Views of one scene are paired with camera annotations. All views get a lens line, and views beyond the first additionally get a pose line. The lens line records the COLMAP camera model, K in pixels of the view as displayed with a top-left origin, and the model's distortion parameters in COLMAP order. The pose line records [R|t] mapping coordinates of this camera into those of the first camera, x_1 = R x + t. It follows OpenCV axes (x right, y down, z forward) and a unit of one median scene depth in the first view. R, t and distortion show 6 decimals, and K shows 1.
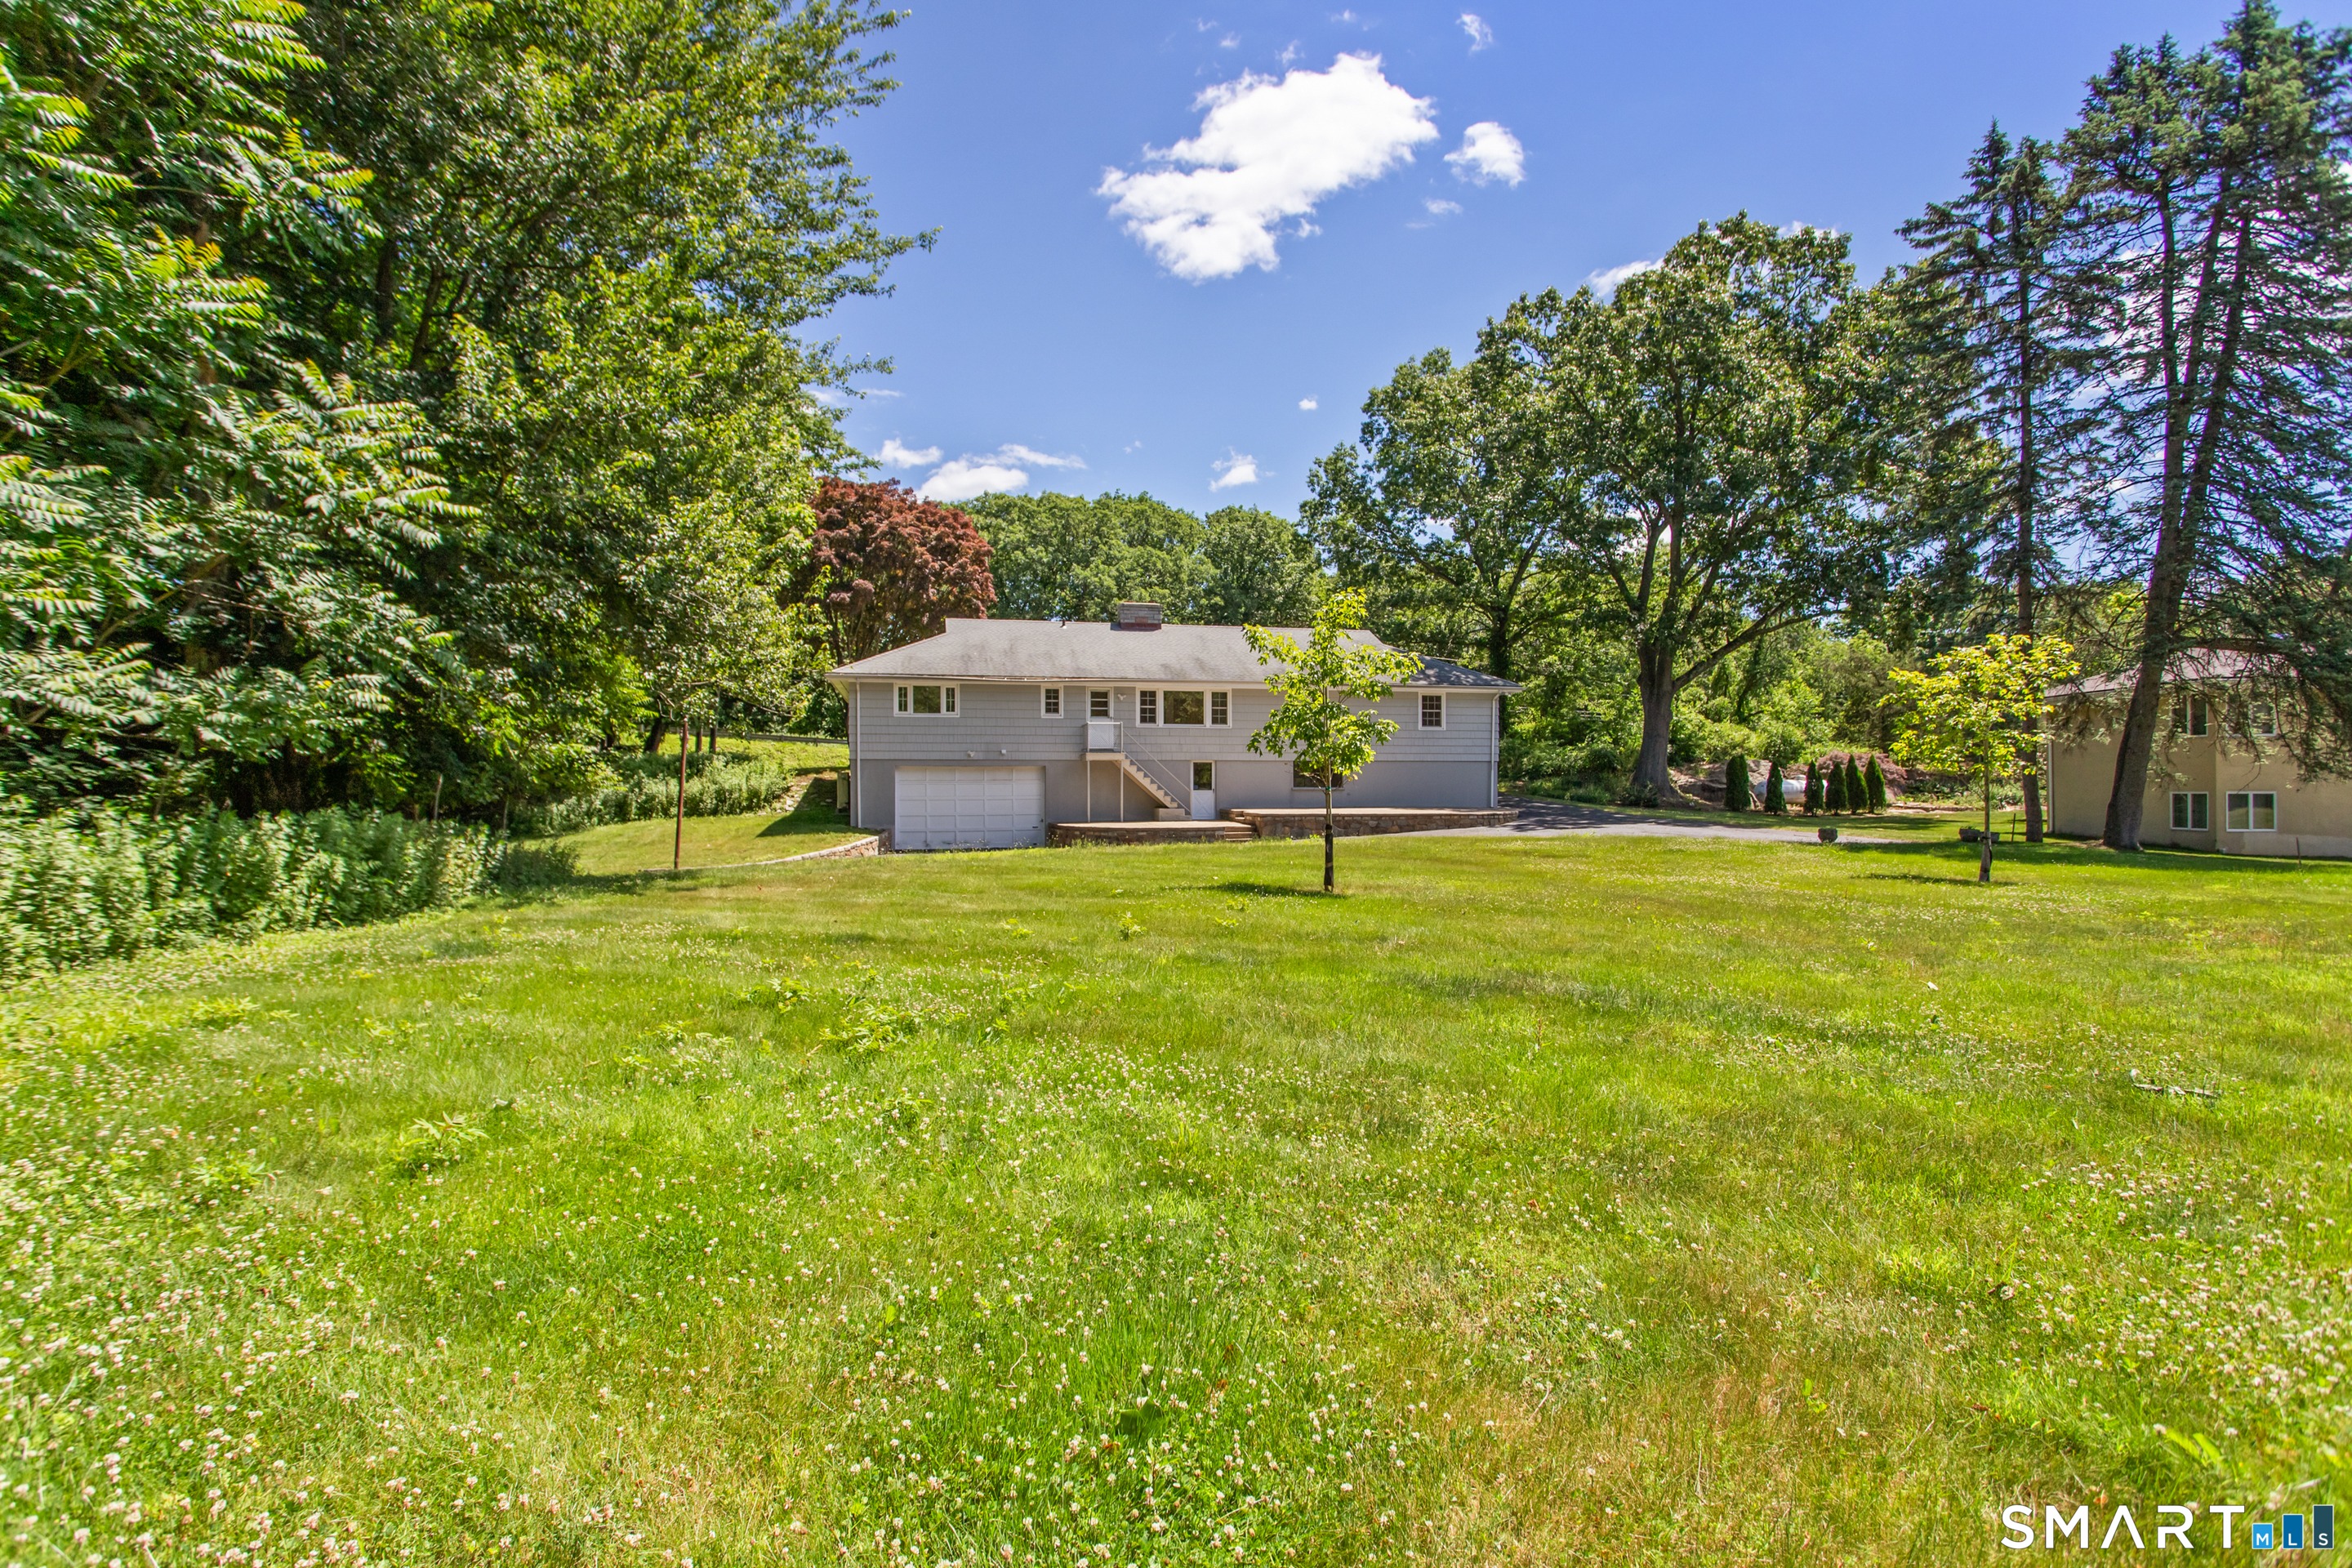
lens RADIAL K [[1119.3, 0, 1175.6], [0, 1119.3, 786.2], [0, 0, 1]] dist [-0.001162, 0.001784]
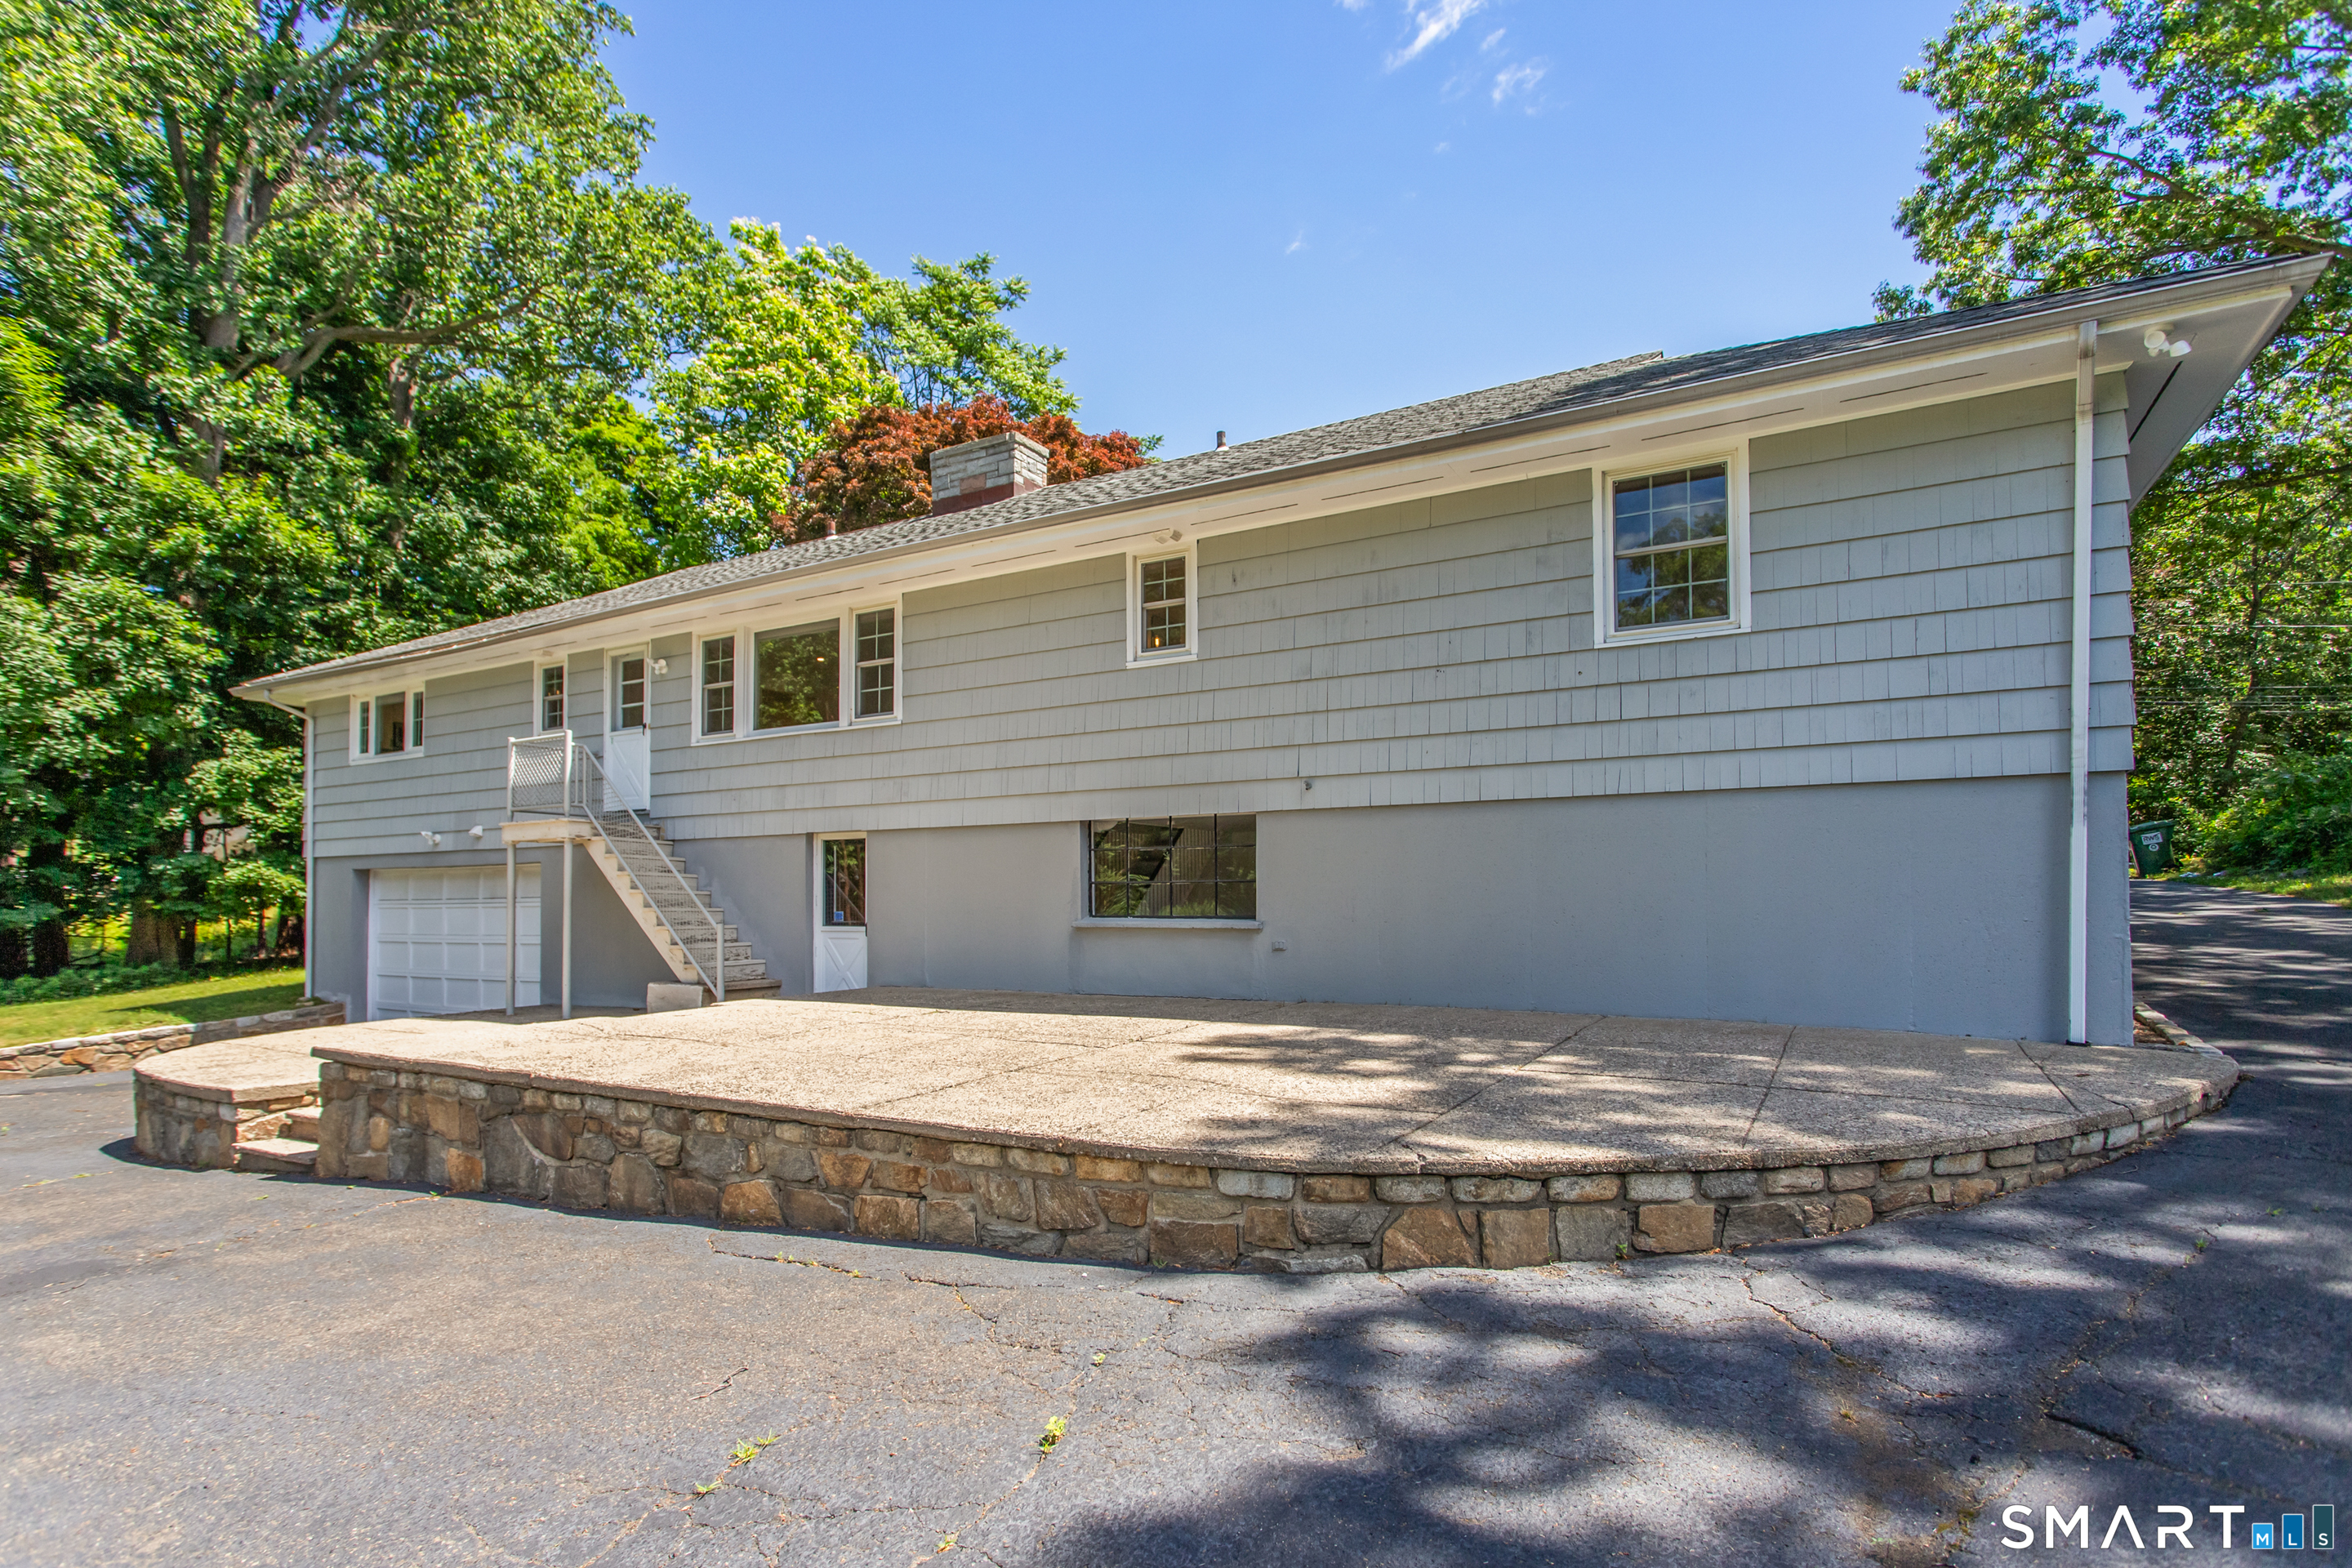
lens RADIAL K [[1119.3, 0, 1214.3], [0, 1119.3, 878.9], [0, 0, 1]] dist [-0.001162, 0.001784]
pose [[0.748952, -0.015849, -0.662434, 0.315820], [0.006004, 0.999835, -0.017133, -0.003898], [0.662597, 0.008854, 0.748924, 0.831446]]
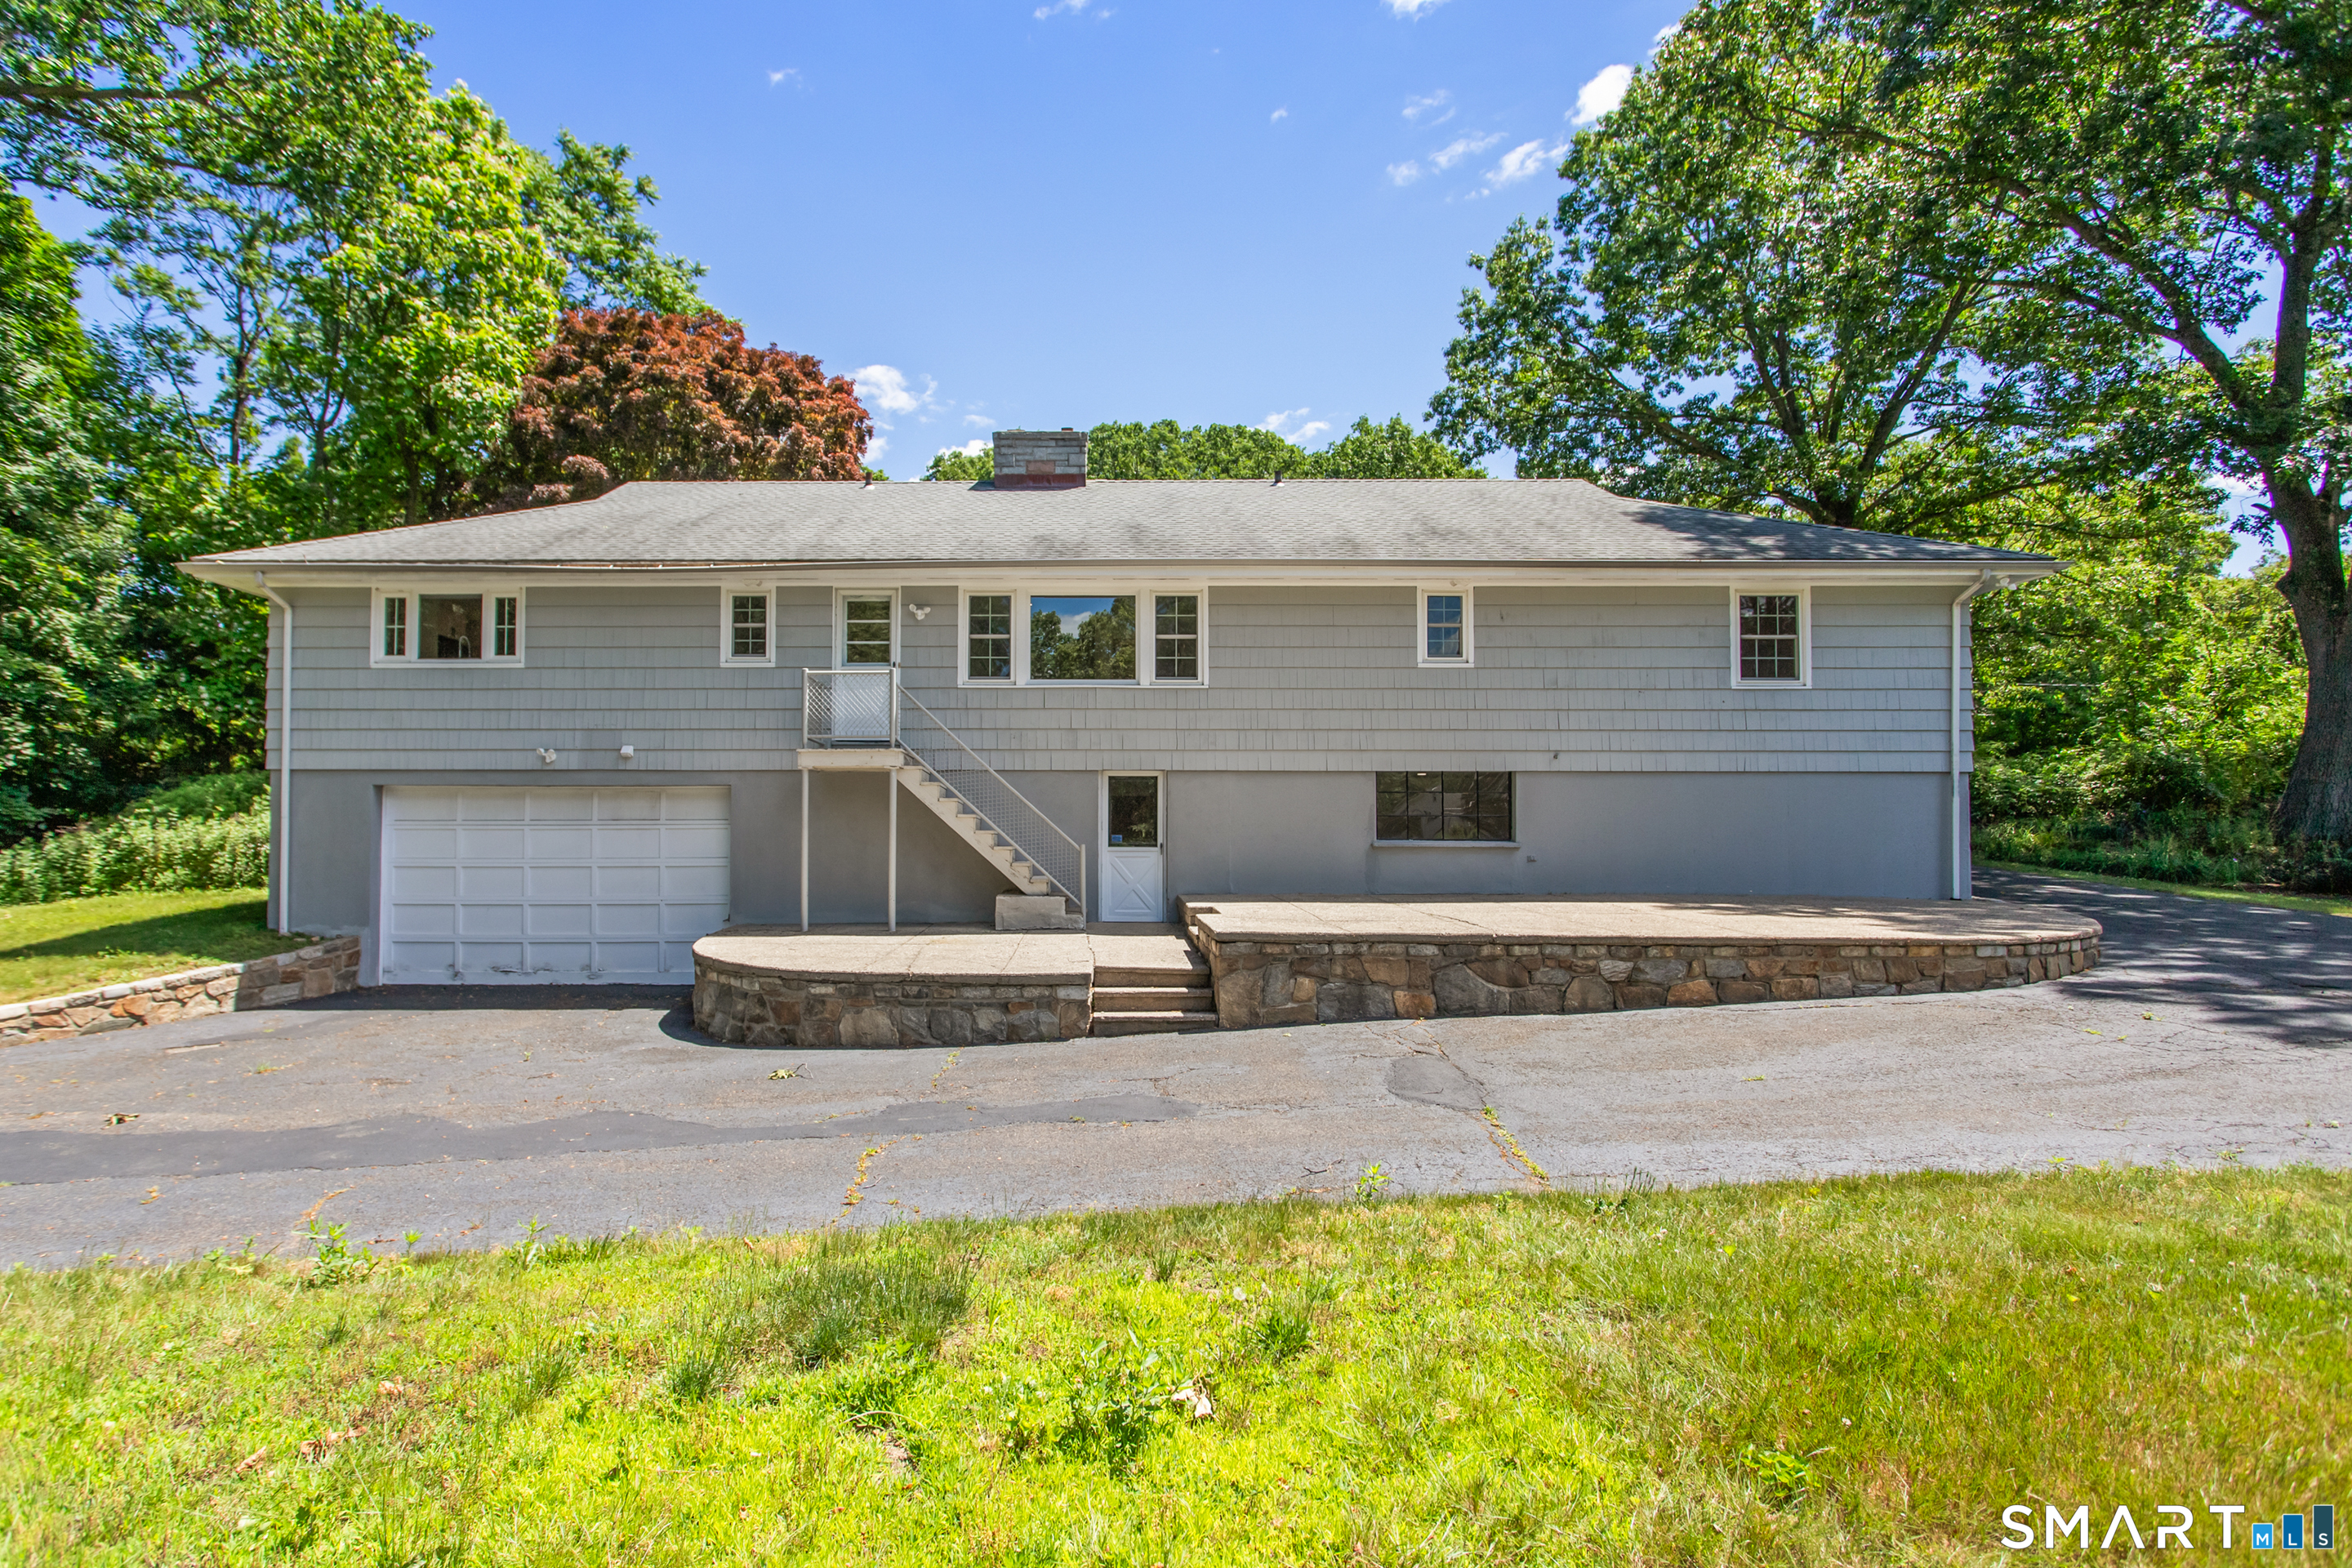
lens RADIAL K [[1119.3, 0, 1078.9], [0, 1119.3, 810.1], [0, 0, 1]] dist [-0.001162, 0.001784]
pose [[0.971886, -0.000802, -0.235451, 0.098092], [-0.003779, 0.999812, -0.019004, -0.001970], [0.235422, 0.019359, 0.971700, 0.615226]]
